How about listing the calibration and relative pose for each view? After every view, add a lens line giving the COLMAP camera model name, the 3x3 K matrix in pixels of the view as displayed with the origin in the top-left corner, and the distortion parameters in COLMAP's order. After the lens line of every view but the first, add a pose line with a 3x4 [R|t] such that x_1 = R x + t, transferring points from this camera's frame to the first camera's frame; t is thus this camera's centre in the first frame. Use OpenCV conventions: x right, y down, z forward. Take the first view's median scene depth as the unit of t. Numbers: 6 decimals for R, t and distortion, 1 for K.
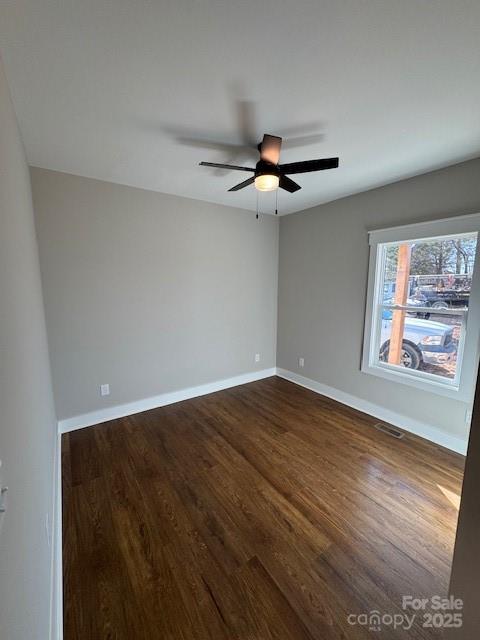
lens RADIAL K [[252.8, 0, 240.0], [0, 252.8, 320.0], [0, 0, 1]] dist [0.001206, -0.000252]
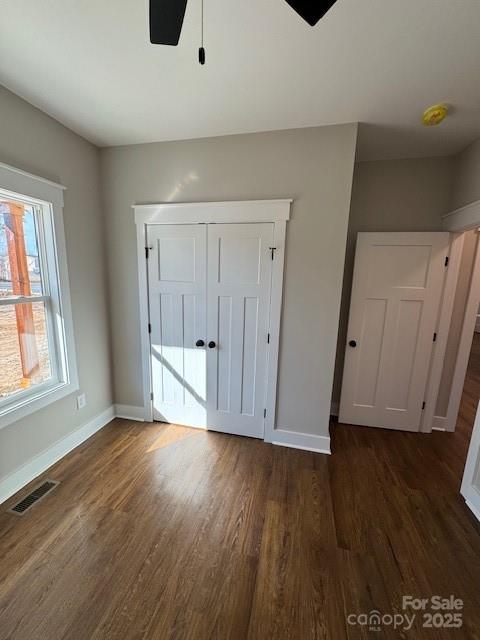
lens RADIAL K [[252.8, 0, 240.0], [0, 252.8, 320.0], [0, 0, 1]] dist [0.001206, -0.000252]
pose [[-0.663566, -0.151144, 0.732690, -0.215344], [0.074700, 0.961098, 0.265914, -0.168563], [-0.744379, 0.231183, -0.626462, 1.325961]]
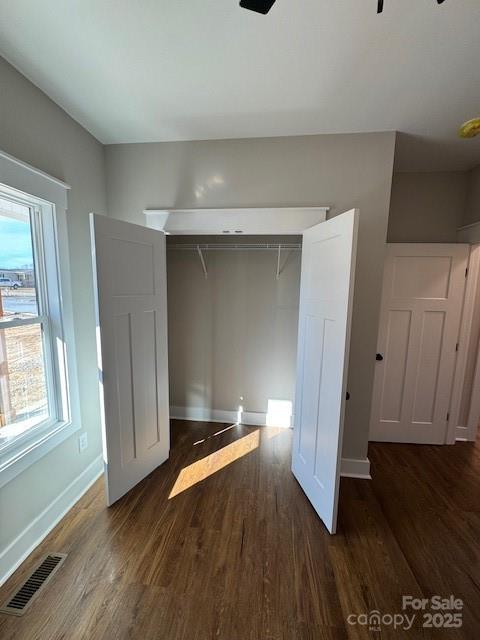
lens RADIAL K [[252.8, 0, 240.0], [0, 252.8, 320.0], [0, 0, 1]] dist [0.001206, -0.000252]
pose [[-0.747687, -0.098874, 0.656649, 0.047675], [0.072627, 0.970745, 0.228865, -0.178335], [-0.660068, 0.218810, -0.718633, 1.425547]]
